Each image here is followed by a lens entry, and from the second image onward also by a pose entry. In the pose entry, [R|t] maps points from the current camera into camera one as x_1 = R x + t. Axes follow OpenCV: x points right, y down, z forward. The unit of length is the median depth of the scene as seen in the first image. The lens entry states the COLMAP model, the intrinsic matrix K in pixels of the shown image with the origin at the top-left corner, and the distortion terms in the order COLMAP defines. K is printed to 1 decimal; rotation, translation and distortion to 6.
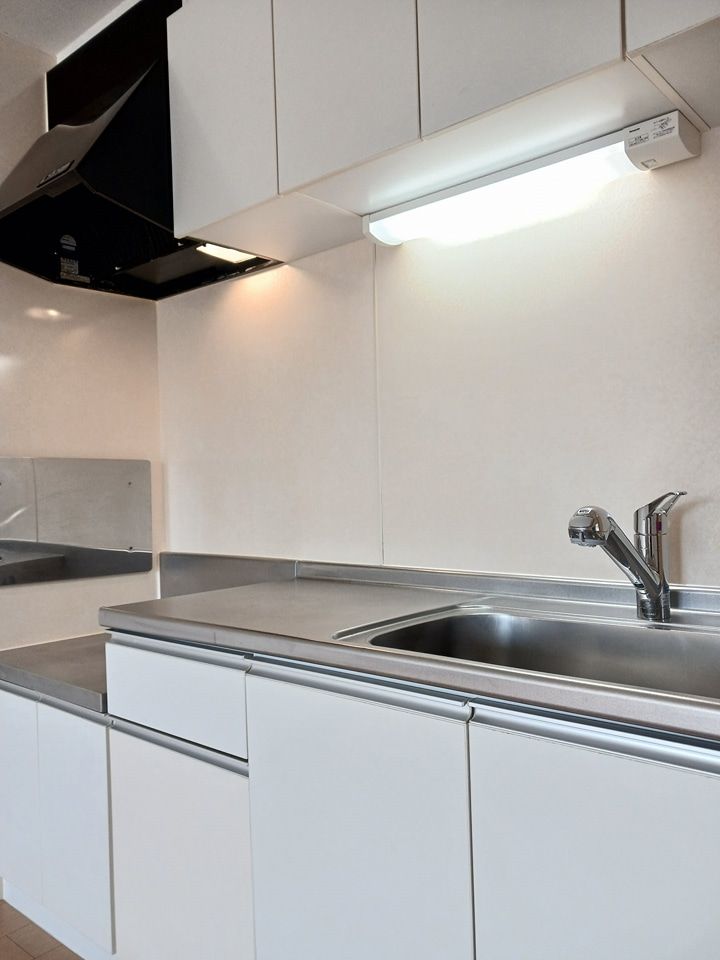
lens RADIAL K [[754.1, 0, 363.4], [0, 754.1, 478.2], [0, 0, 1]] dist [0.032461, -0.000328]
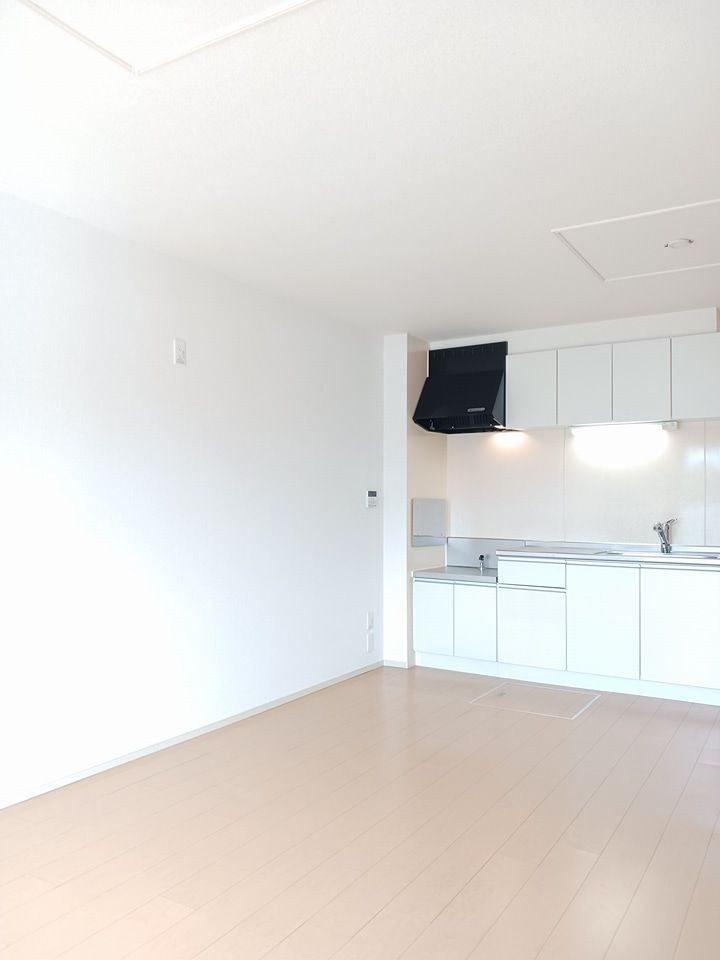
lens RADIAL K [[754.1, 0, 357.1], [0, 754.1, 484.4], [0, 0, 1]] dist [0.032461, -0.000328]
pose [[0.986883, 0.029249, 0.158767, -1.675548], [-0.027024, 0.999504, -0.016152, -0.046520], [-0.159161, 0.011650, 0.987184, -2.382377]]
